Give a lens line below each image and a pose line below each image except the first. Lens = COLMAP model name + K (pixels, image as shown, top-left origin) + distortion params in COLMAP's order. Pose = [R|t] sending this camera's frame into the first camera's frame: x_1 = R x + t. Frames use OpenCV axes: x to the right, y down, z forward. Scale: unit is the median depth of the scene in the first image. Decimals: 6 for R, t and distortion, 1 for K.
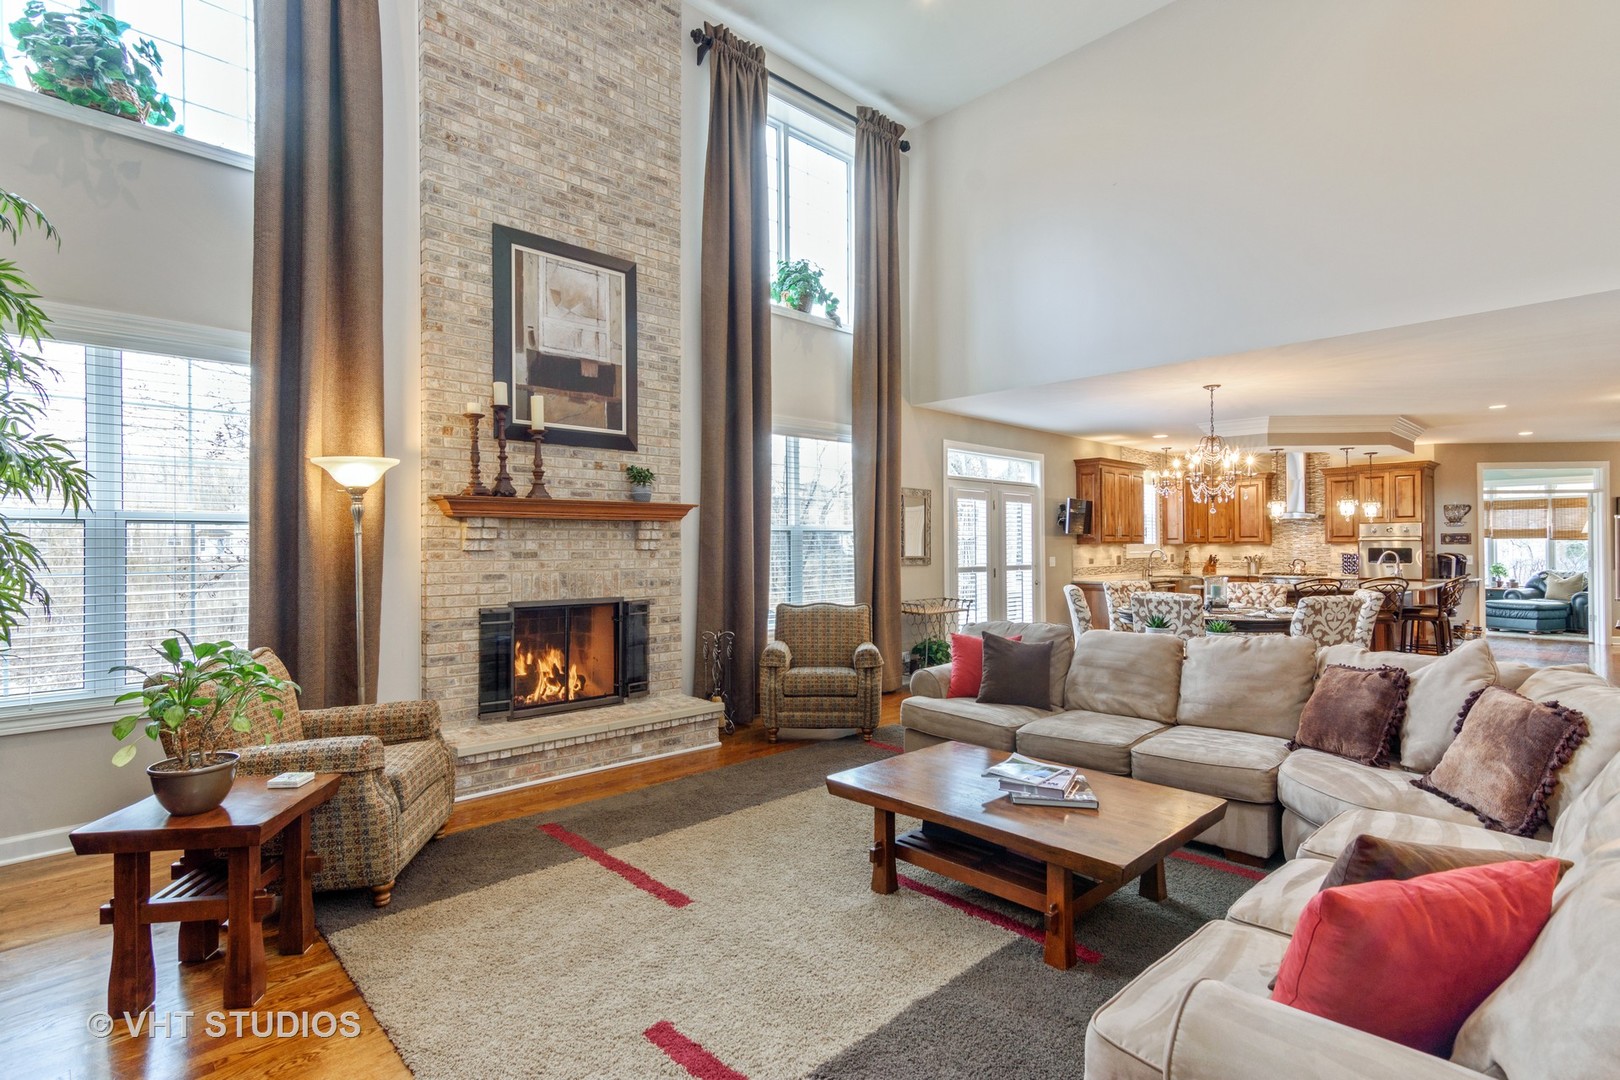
lens RADIAL K [[789.3, 0, 808.7], [0, 789.3, 540.9], [0, 0, 1]] dist [0.011644, 0.001926]
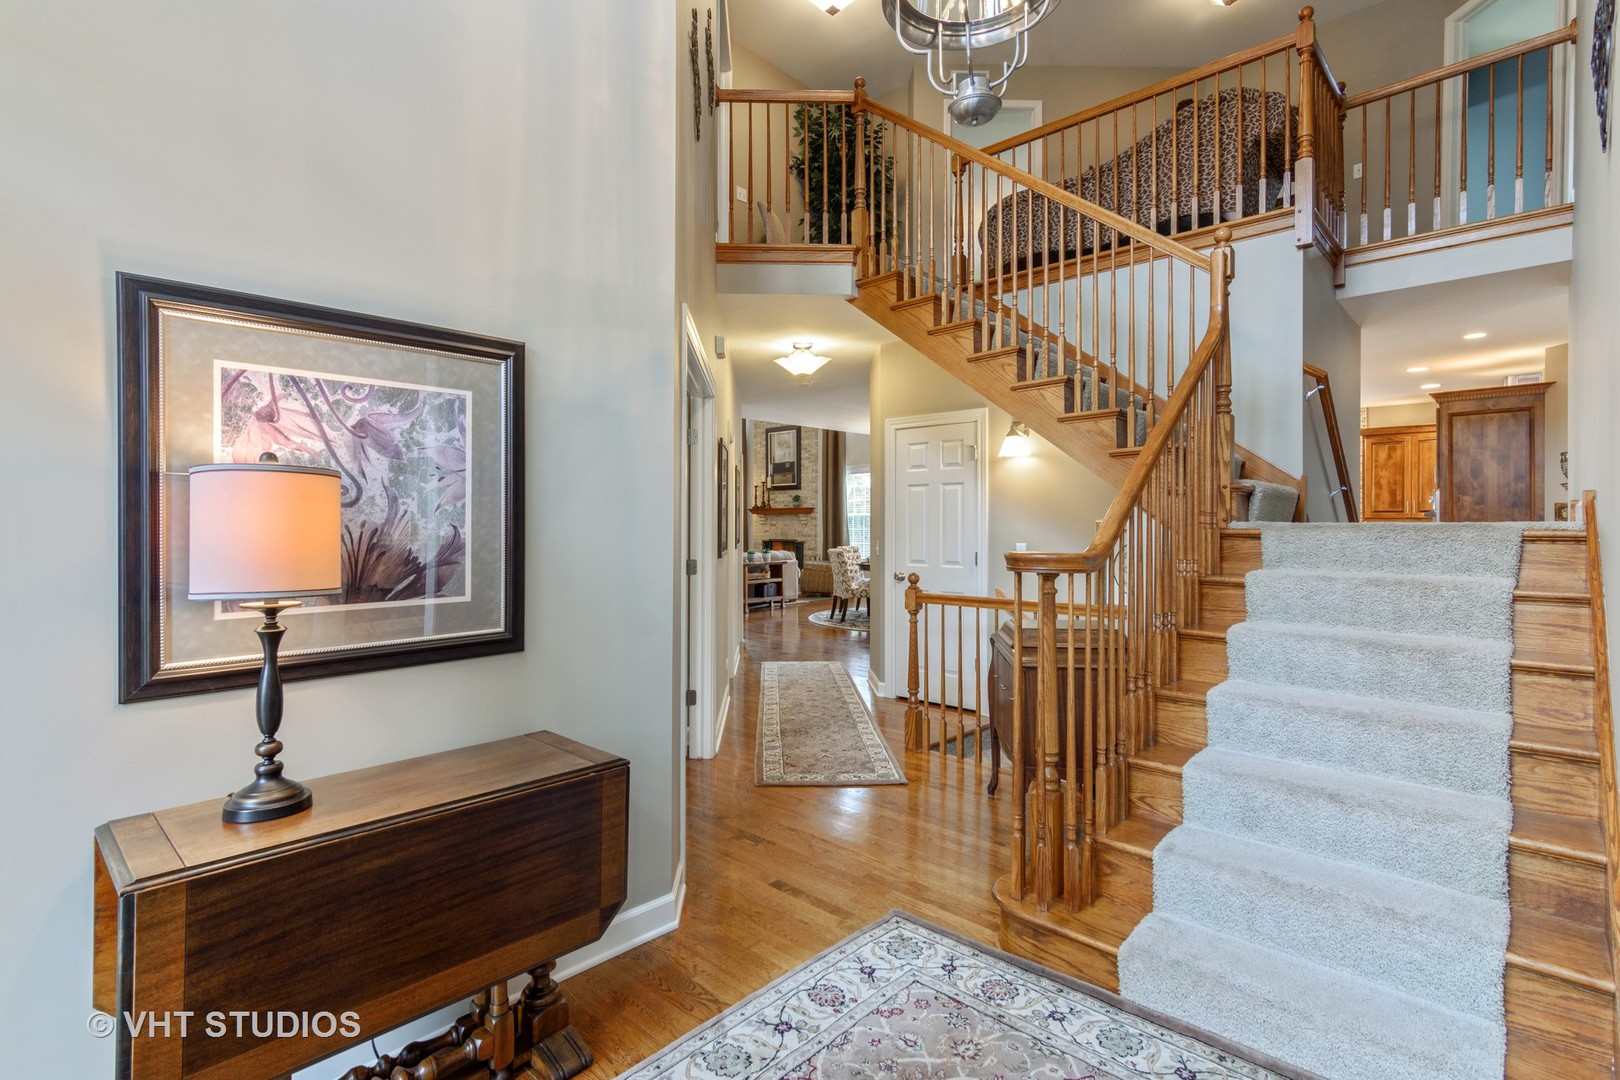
lens RADIAL K [[789.3, 0, 808.2], [0, 789.3, 528.1], [0, 0, 1]] dist [0.011644, 0.001926]
pose [[0.051962, 0.010795, -0.998591, 2.488943], [0.009152, 0.999894, 0.011285, -0.005010], [0.998607, -0.009726, 0.051857, 0.821421]]
